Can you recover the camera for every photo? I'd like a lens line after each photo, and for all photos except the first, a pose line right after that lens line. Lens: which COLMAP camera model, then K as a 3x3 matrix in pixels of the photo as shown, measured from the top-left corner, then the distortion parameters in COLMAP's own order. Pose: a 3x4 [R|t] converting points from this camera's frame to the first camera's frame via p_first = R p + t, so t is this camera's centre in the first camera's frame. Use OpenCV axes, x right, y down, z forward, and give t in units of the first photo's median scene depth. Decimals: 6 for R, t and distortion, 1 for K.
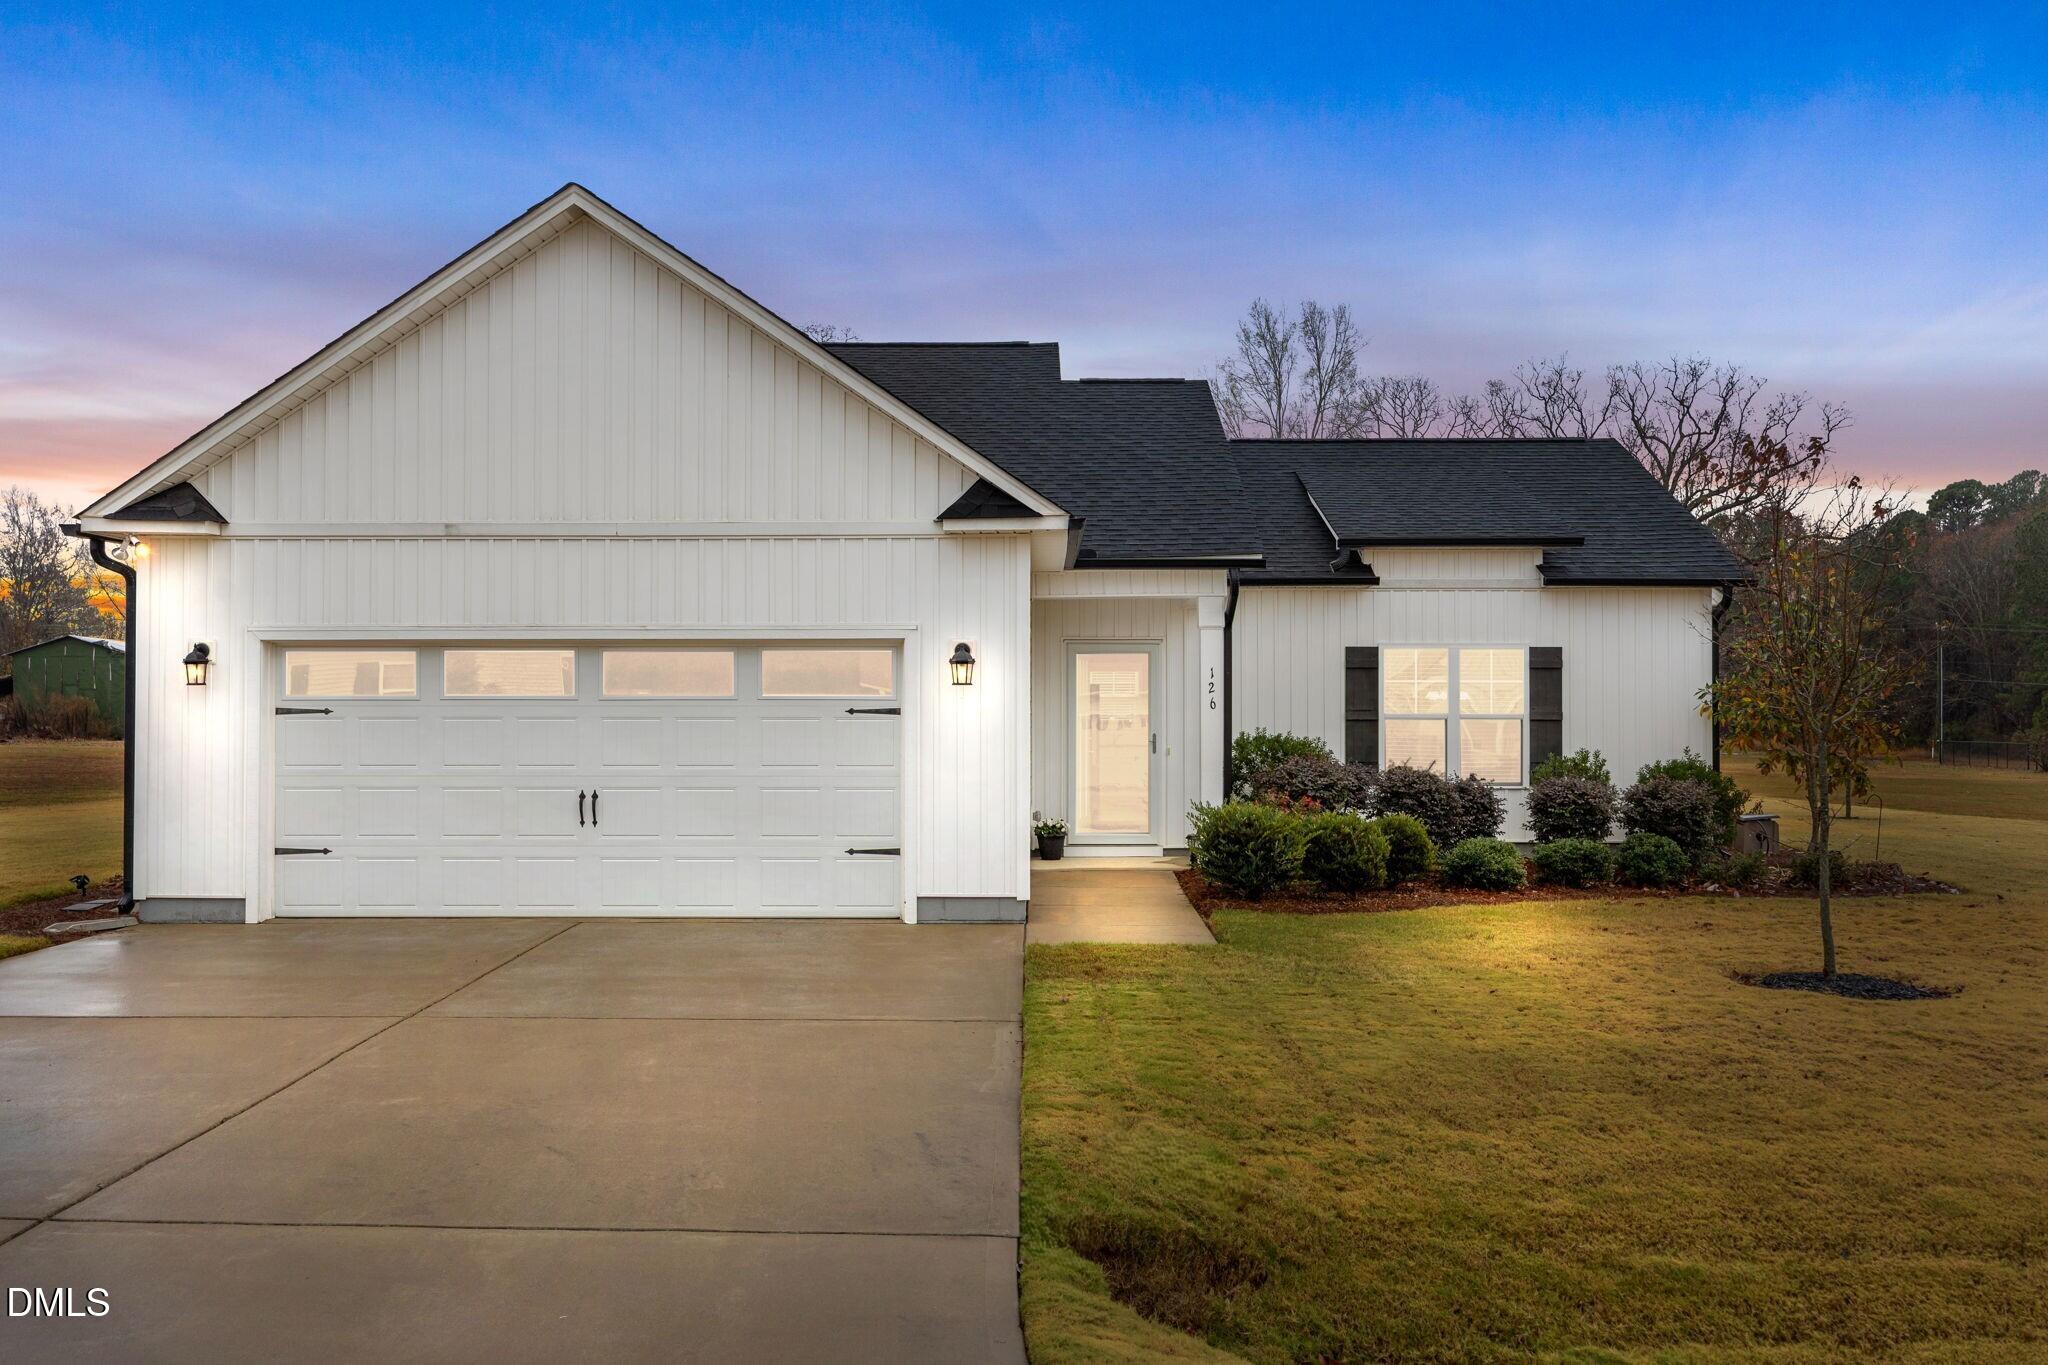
lens RADIAL K [[1815.9, 0, 1037.6], [0, 1815.9, 639.5], [0, 0, 1]] dist [-0.000577, 0.002906]
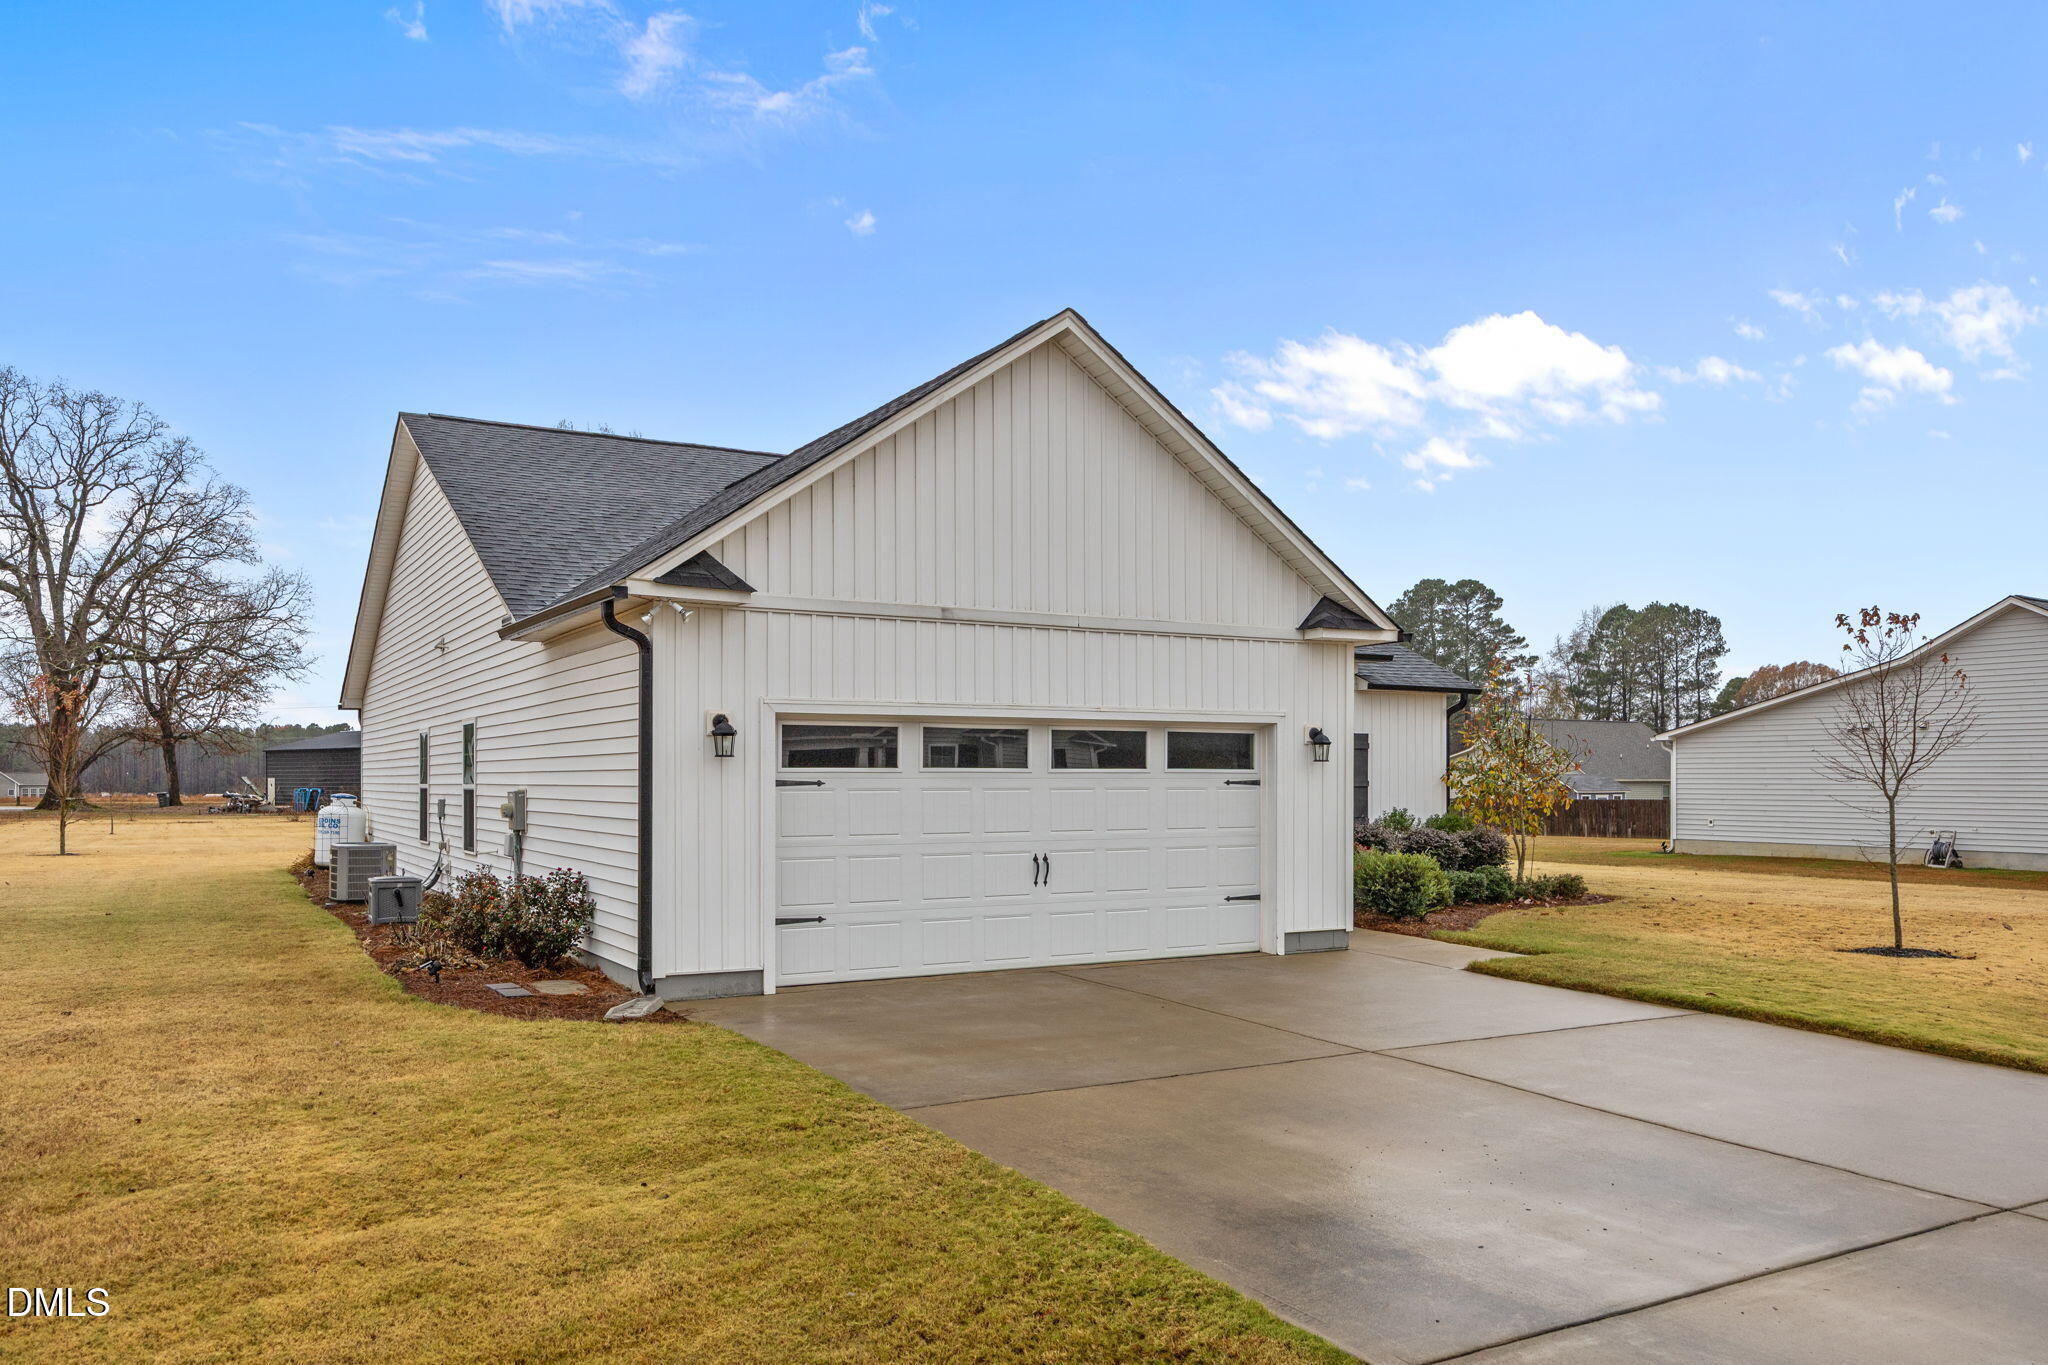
lens RADIAL K [[1504.4, 0, 1024.2], [0, 1504.4, 759.5], [0, 0, 1]] dist [0.002641, 0.000409]
pose [[0.859039, 0.006145, 0.511873, -0.740938], [-0.020336, 0.999548, 0.022128, 0.004847], [-0.511506, -0.029418, 0.858776, 0.215507]]
